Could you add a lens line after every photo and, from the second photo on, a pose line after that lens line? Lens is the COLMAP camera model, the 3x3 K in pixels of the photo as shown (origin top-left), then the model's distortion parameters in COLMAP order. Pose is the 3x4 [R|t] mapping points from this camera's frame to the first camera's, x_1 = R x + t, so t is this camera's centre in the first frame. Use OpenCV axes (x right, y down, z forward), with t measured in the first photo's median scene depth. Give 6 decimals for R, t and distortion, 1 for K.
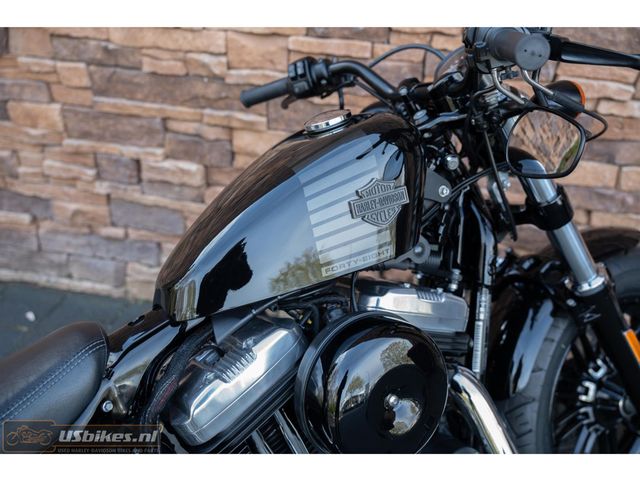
lens RADIAL K [[649.0, 0, 319.5], [0, 649.0, 239.2], [0, 0, 1]] dist [0.077797, 0.000000]
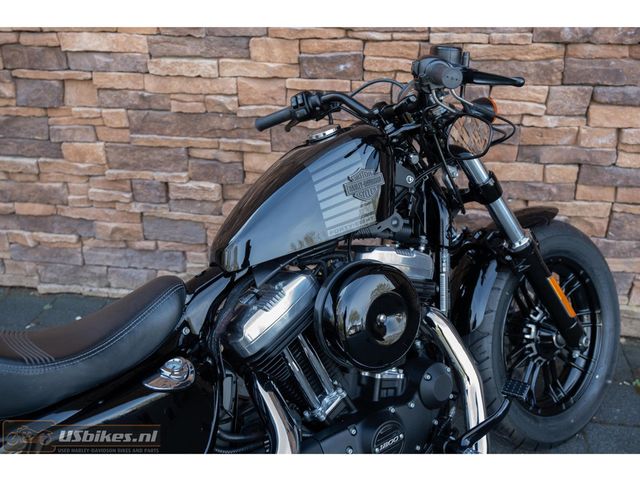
lens RADIAL K [[624.9, 0, 339.8], [0, 624.9, 209.0], [0, 0, 1]] dist [-0.018621, 0.000000]
pose [[0.996931, -0.057172, 0.053472, -0.025766], [0.062163, 0.993352, -0.096889, 0.084788], [-0.047577, 0.099916, 0.993858, -0.242637]]
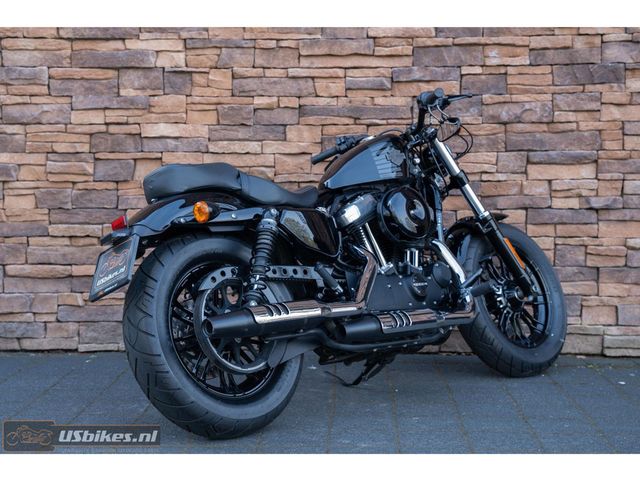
lens RADIAL K [[1226.7, 0, 313.2], [0, 1226.7, 216.4], [0, 0, 1]] dist [0.269396, 0.000000]
pose [[0.981522, -0.037337, 0.187669, -0.808668], [0.120450, 0.882639, -0.454357, 1.627942], [-0.148679, 0.468567, 0.870827, -2.196282]]
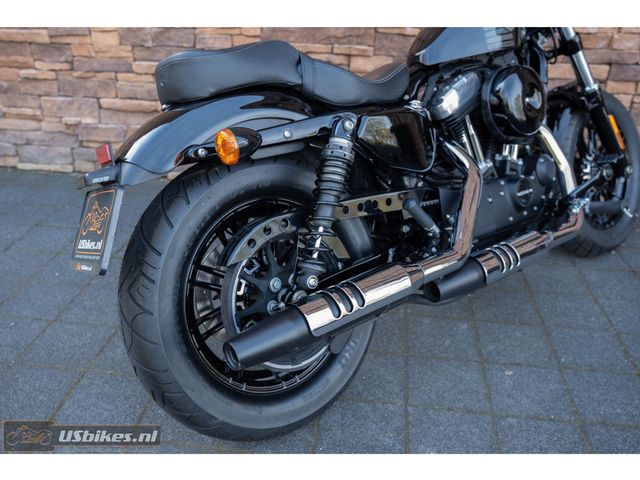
lens RADIAL K [[590.6, 0, 305.5], [0, 590.6, 237.1], [0, 0, 1]] dist [-0.046002, 0.049813]
pose [[0.995780, -0.047027, 0.078813, -0.497702], [0.053757, 0.994881, -0.085566, 0.515980], [-0.074386, 0.089441, 0.993210, -0.522388]]
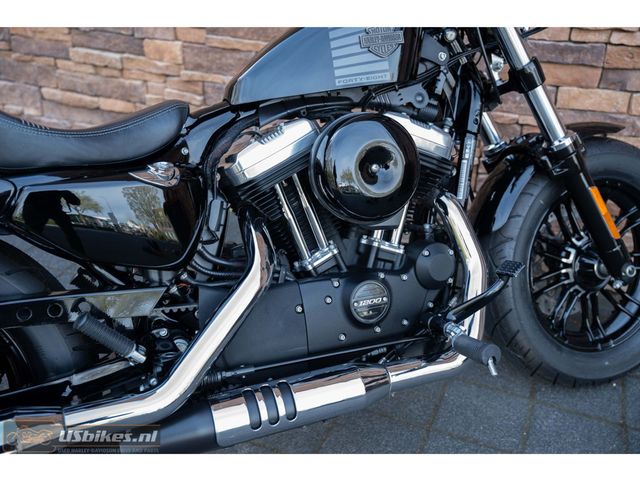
lens RADIAL K [[649.0, 0, 323.6], [0, 649.0, 242.6], [0, 0, 1]] dist [0.077797, 0.000000]
pose [[0.984376, 0.079046, -0.157340, 0.148858], [-0.088297, 0.994700, -0.052692, 0.308674], [0.152341, 0.065761, 0.986138, -0.257203]]
